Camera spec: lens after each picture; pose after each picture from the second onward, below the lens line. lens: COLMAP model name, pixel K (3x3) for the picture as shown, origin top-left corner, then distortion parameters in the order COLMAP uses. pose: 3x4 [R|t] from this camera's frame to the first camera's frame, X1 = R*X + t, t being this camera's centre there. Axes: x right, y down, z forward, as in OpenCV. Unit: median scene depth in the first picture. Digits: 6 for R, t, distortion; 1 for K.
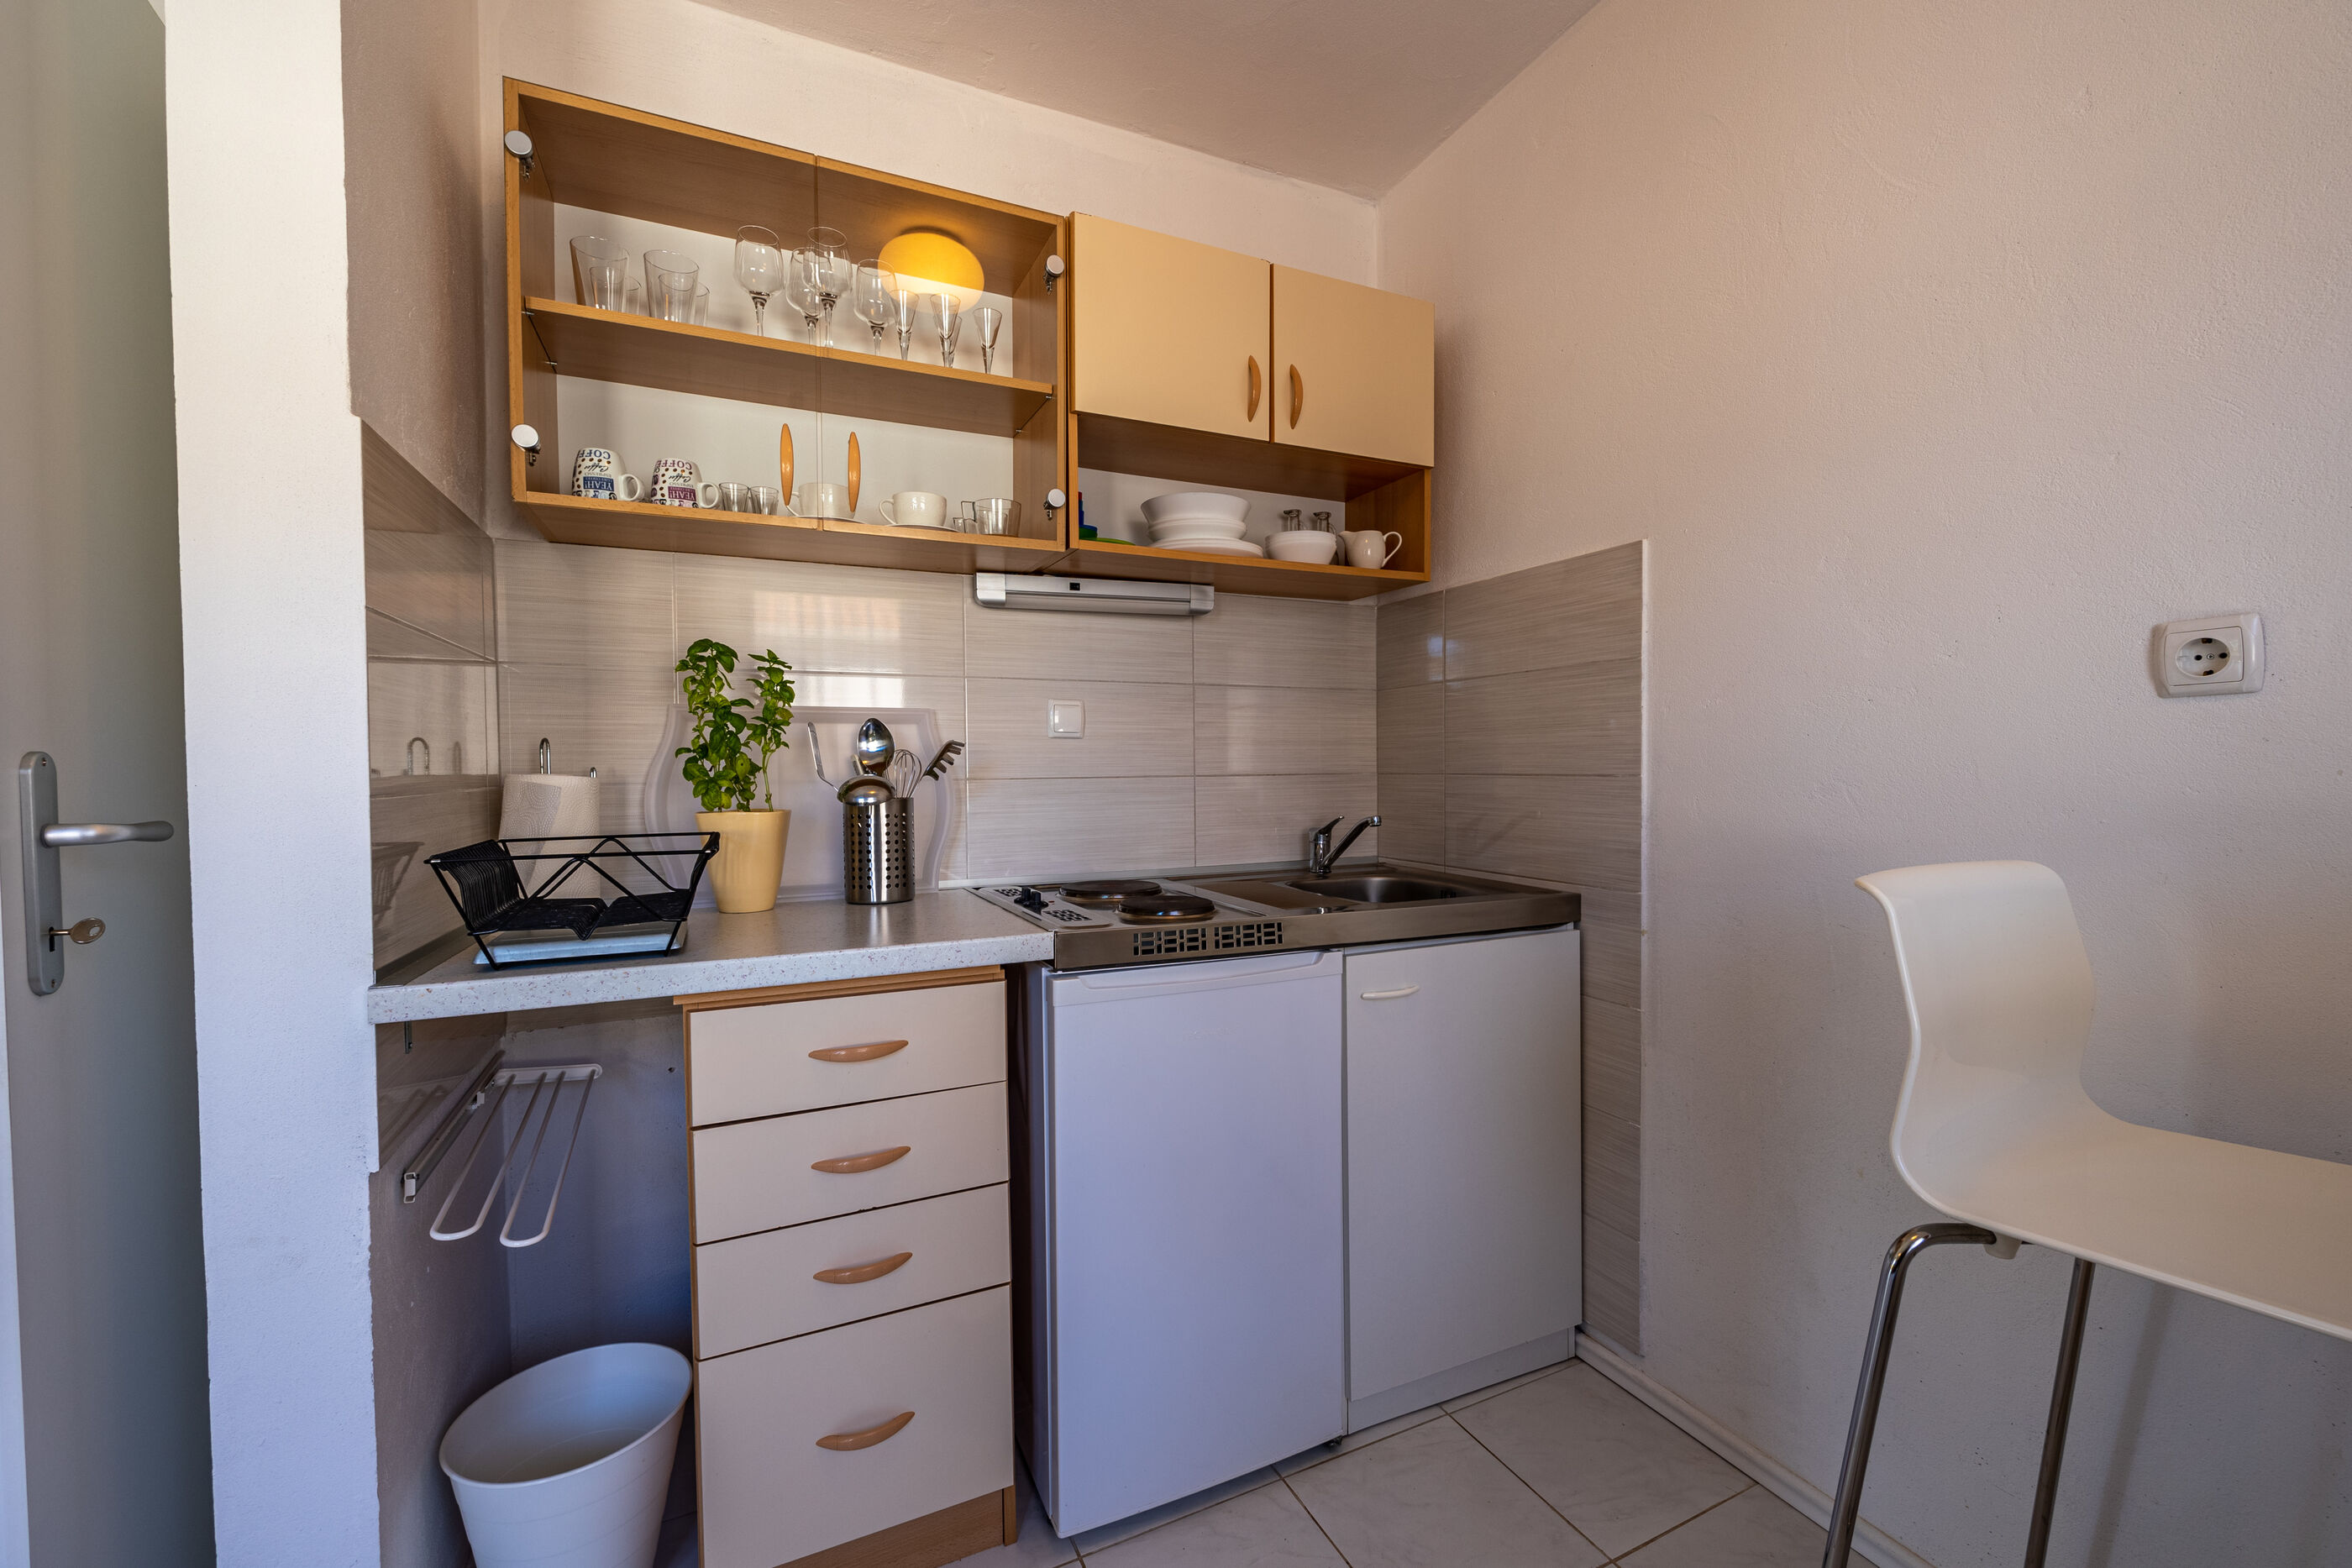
lens RADIAL K [[943.4, 0, 1179.4], [0, 943.4, 784.0], [0, 0, 1]] dist [-0.003661, 0.001058]
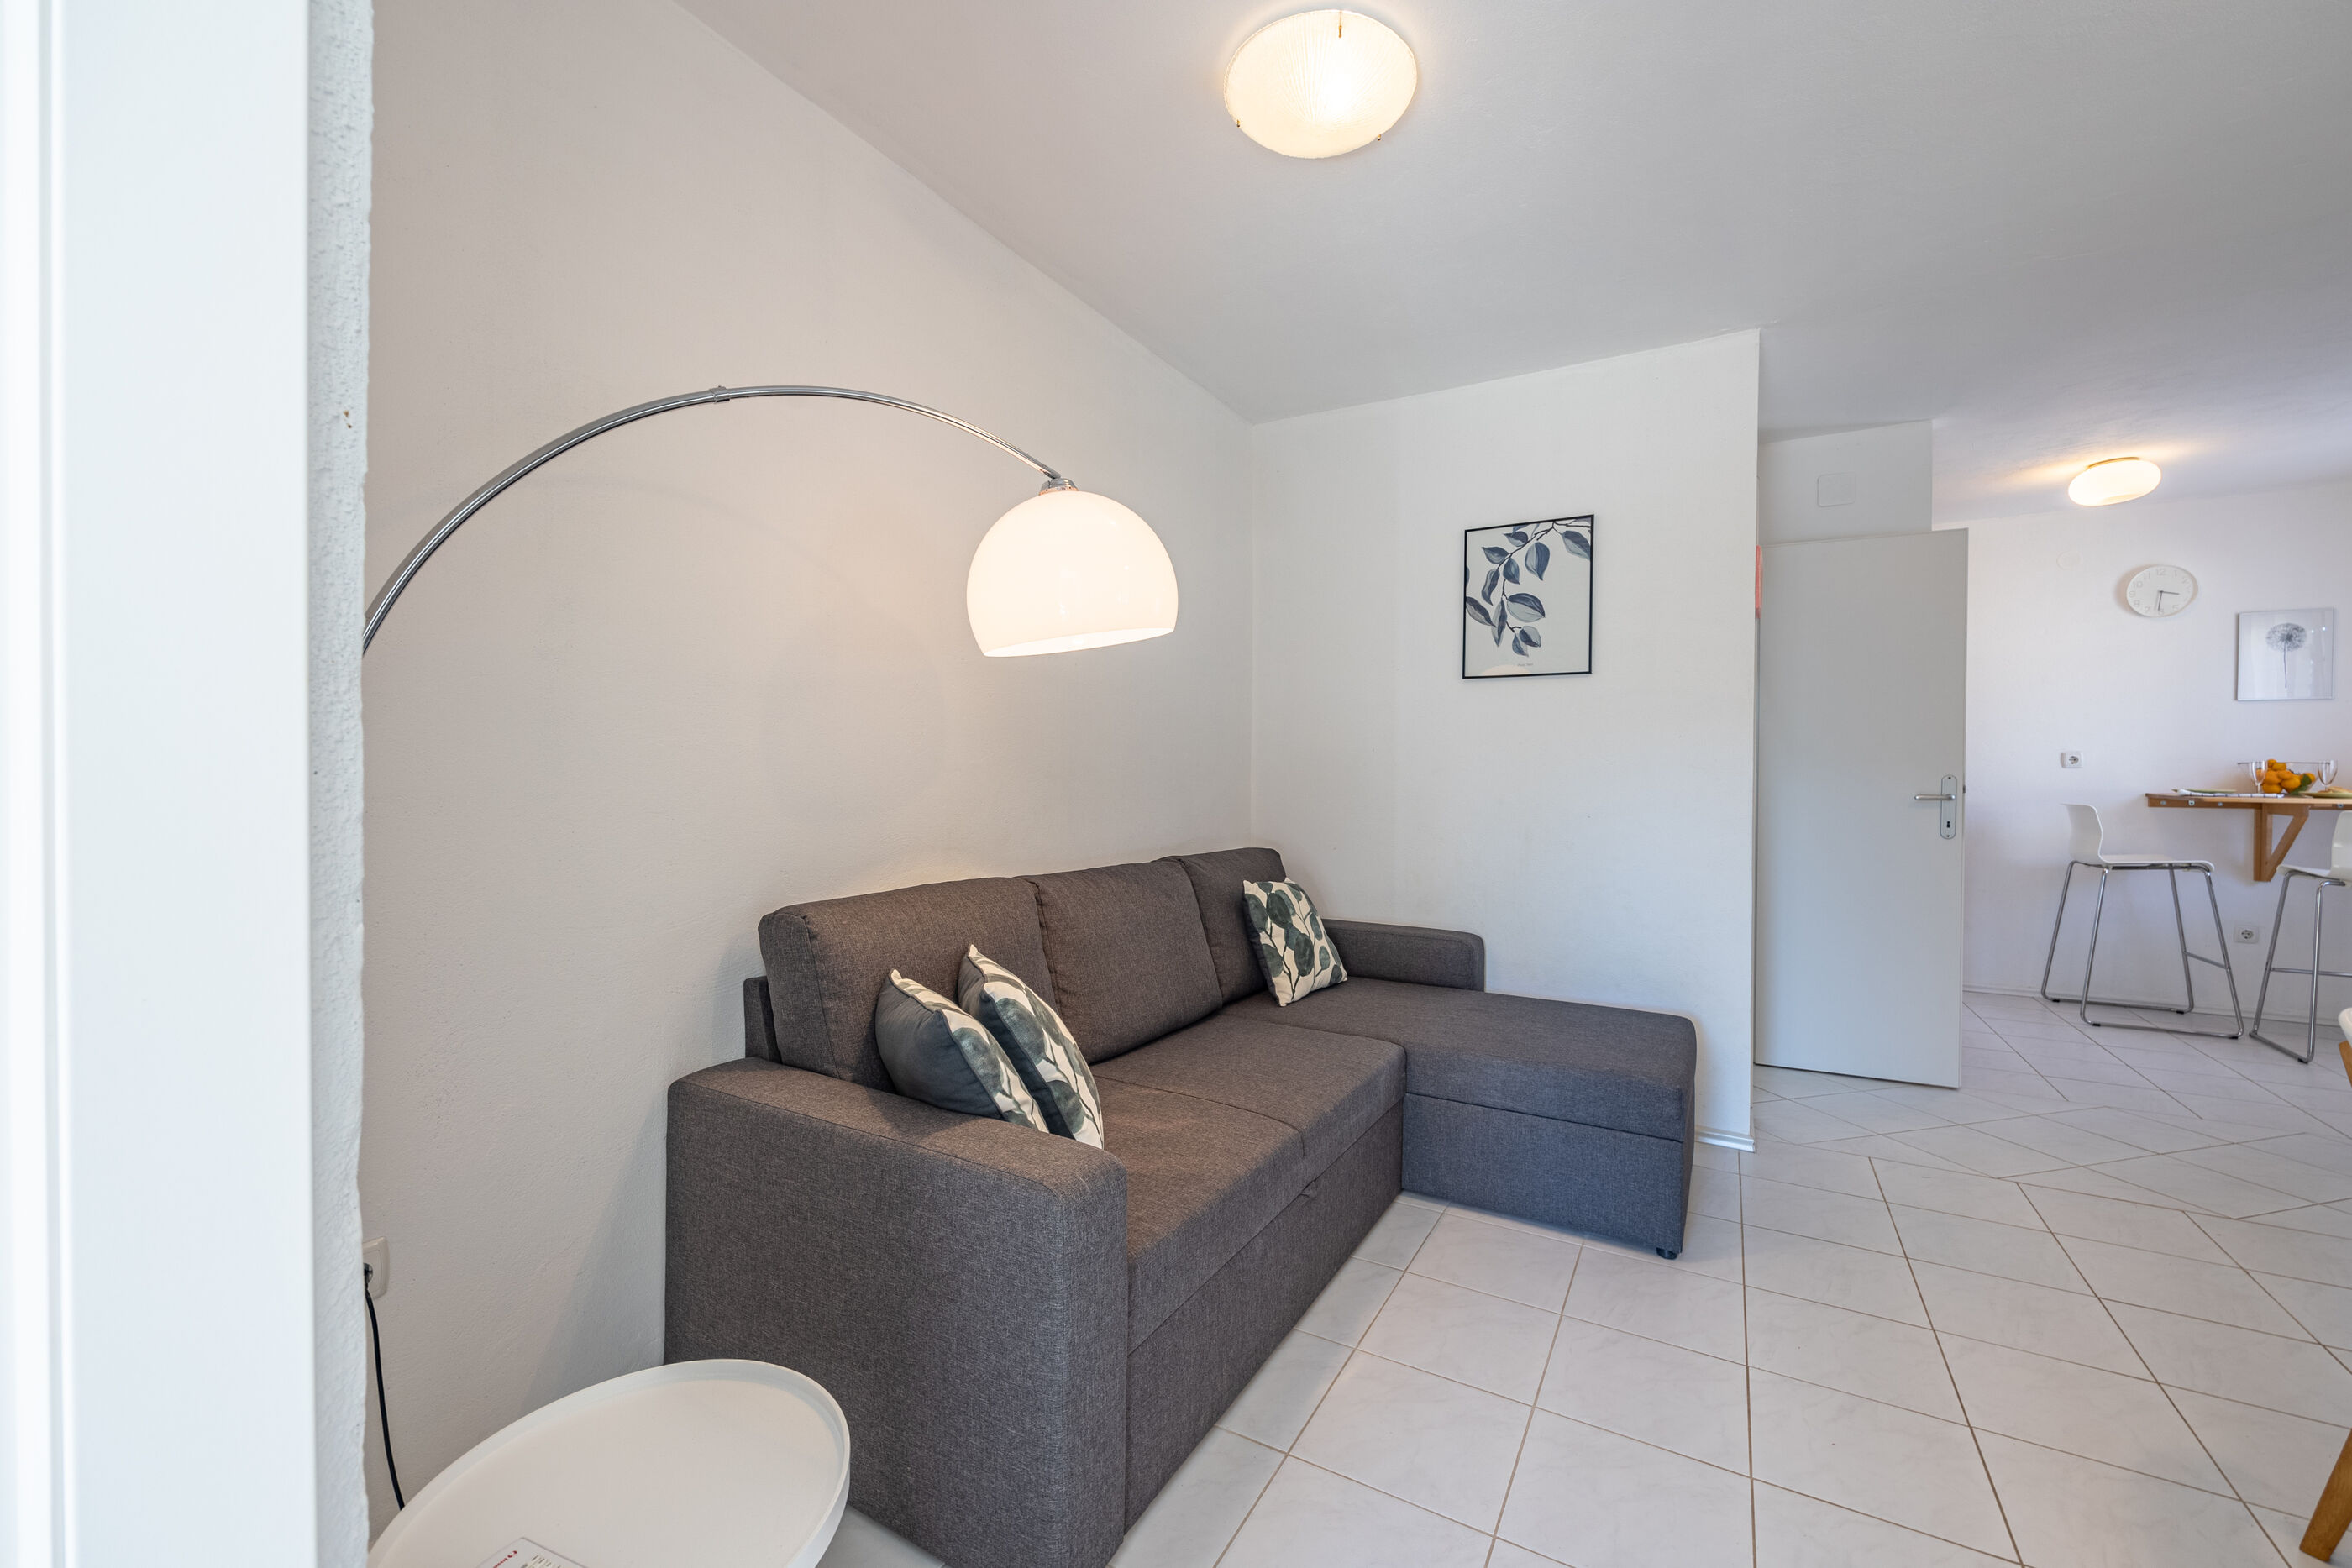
lens RADIAL K [[943.4, 0, 1176.6], [0, 943.4, 784.6], [0, 0, 1]] dist [-0.003661, 0.001058]
pose [[0.825353, 0.006738, 0.564576, -3.238426], [-0.000521, 0.999937, -0.011174, 0.026945], [-0.564616, 0.008928, 0.825305, -0.220665]]
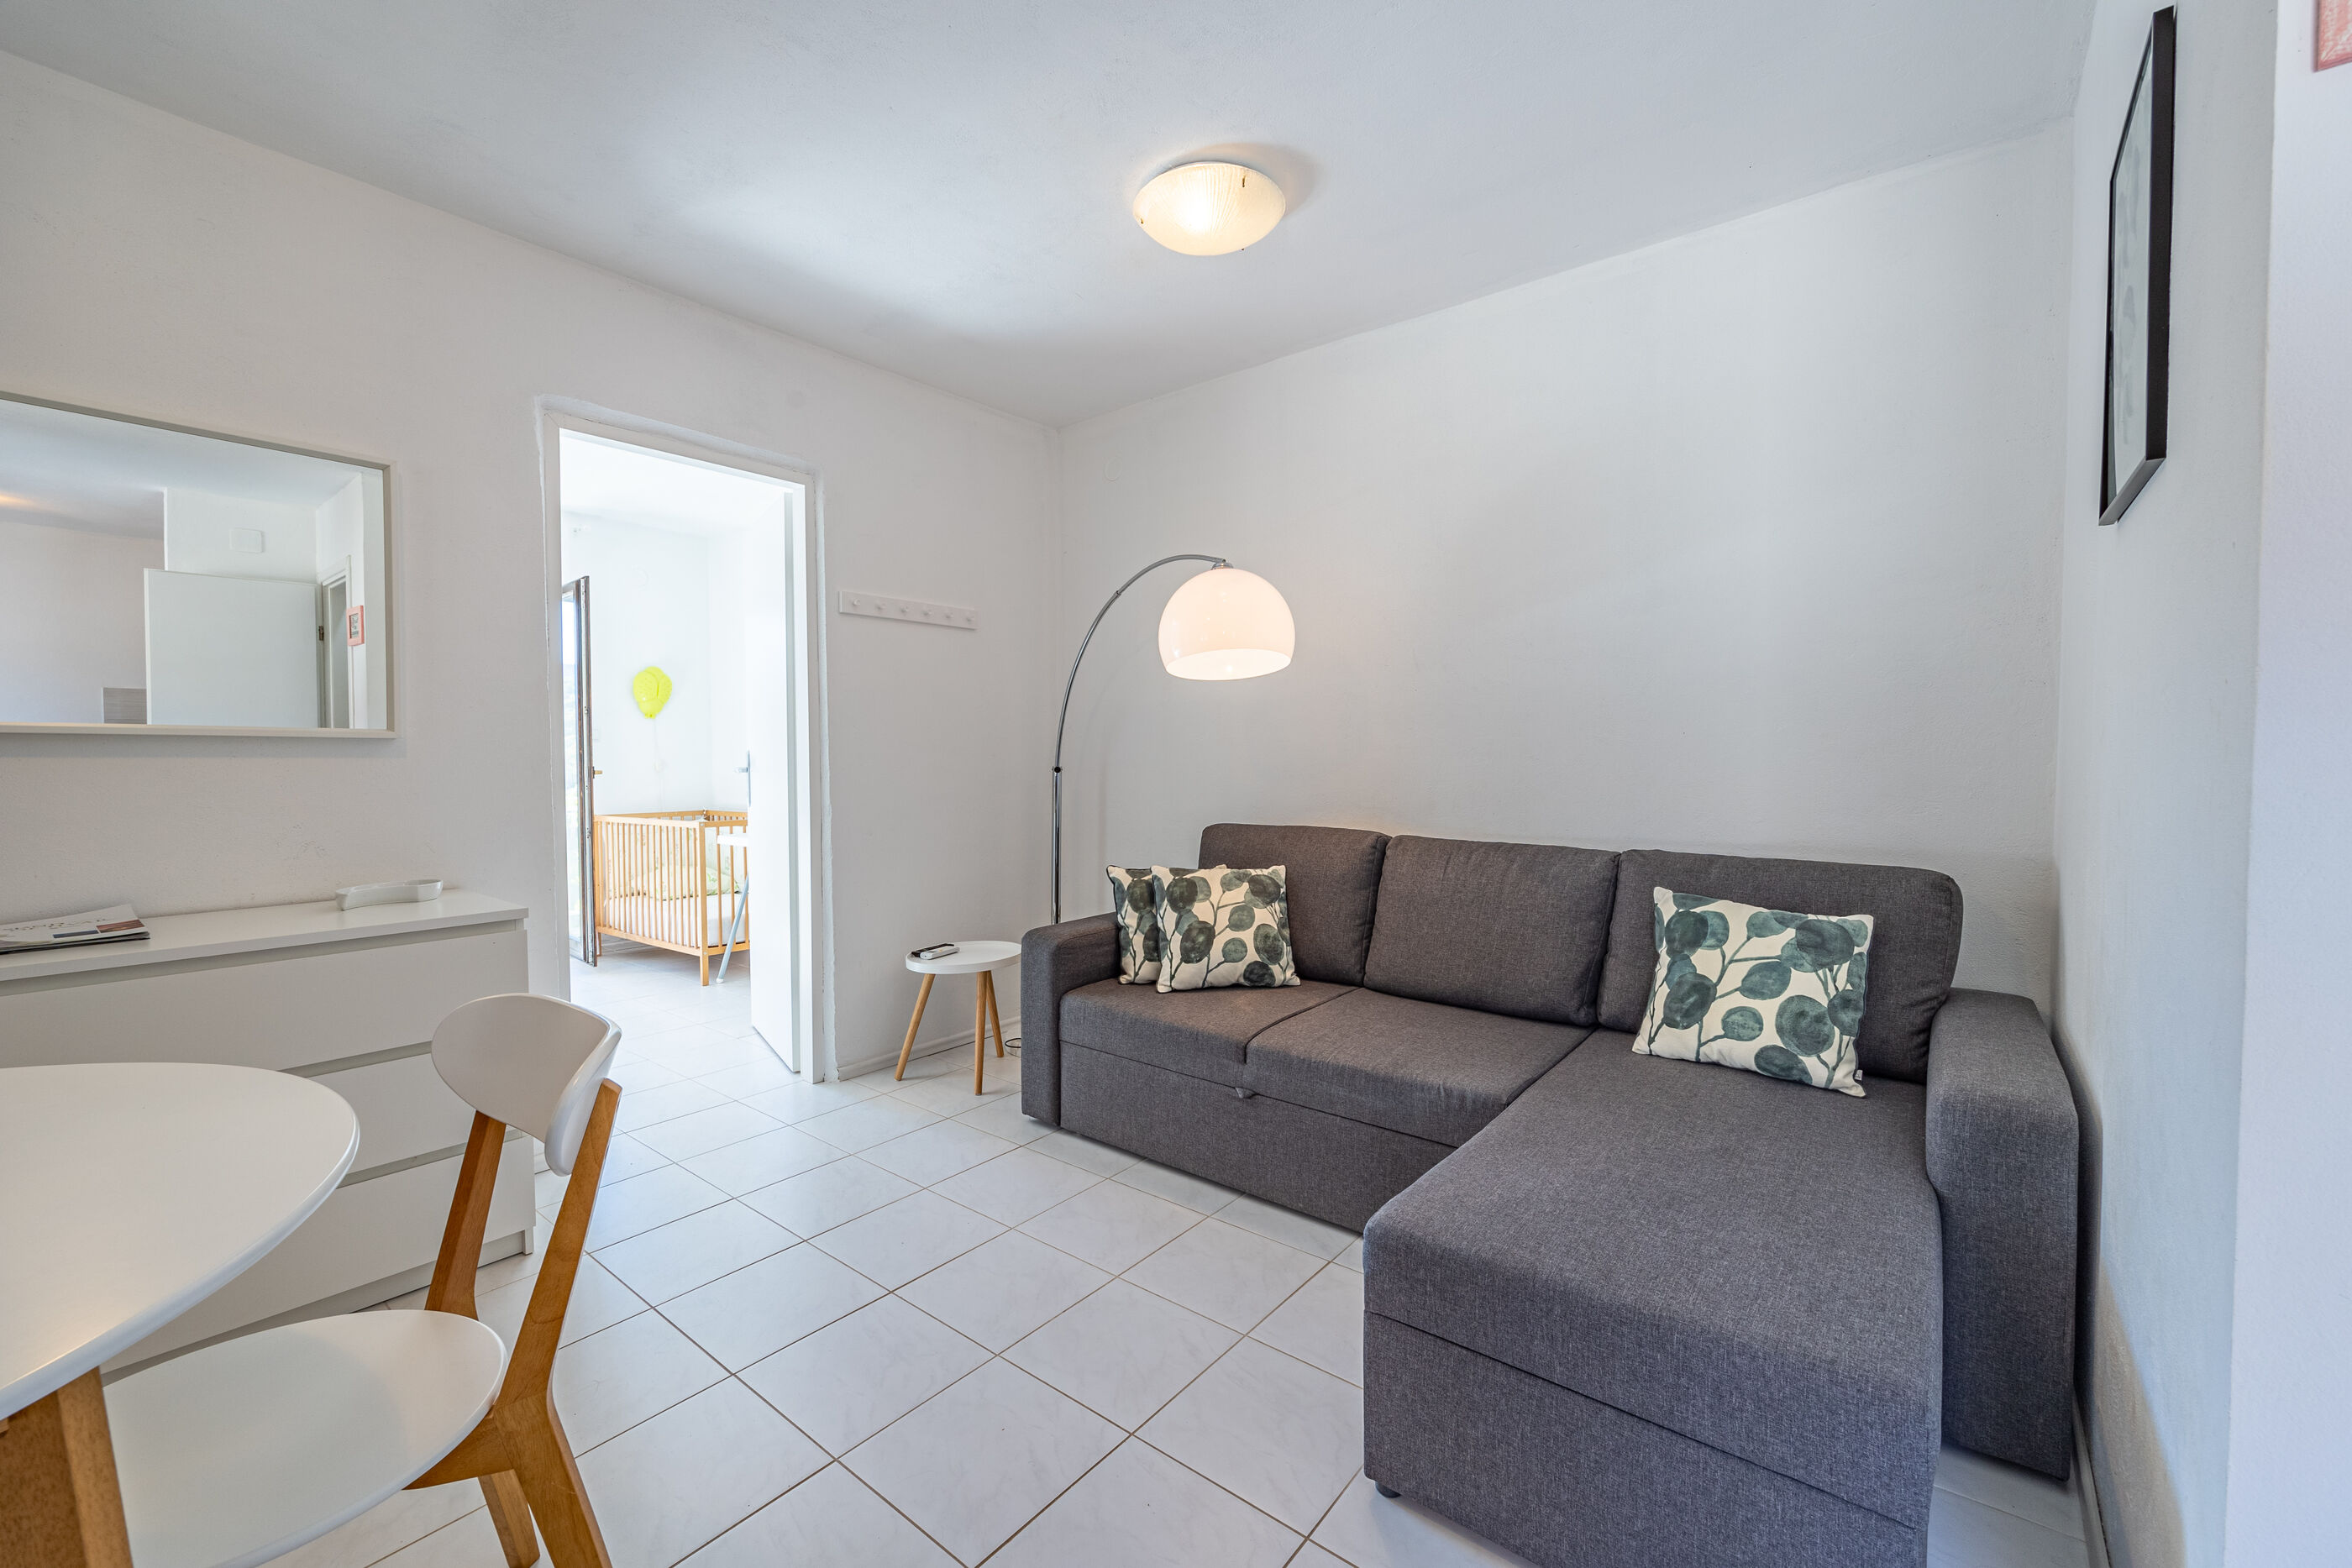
lens RADIAL K [[943.4, 0, 1176.7], [0, 943.4, 776.1], [0, 0, 1]] dist [-0.003661, 0.001058]
pose [[0.443346, 0.030729, -0.895824, -1.169243], [-0.026044, 0.999432, 0.021394, 0.013195], [0.895972, 0.013846, 0.443894, -0.066714]]
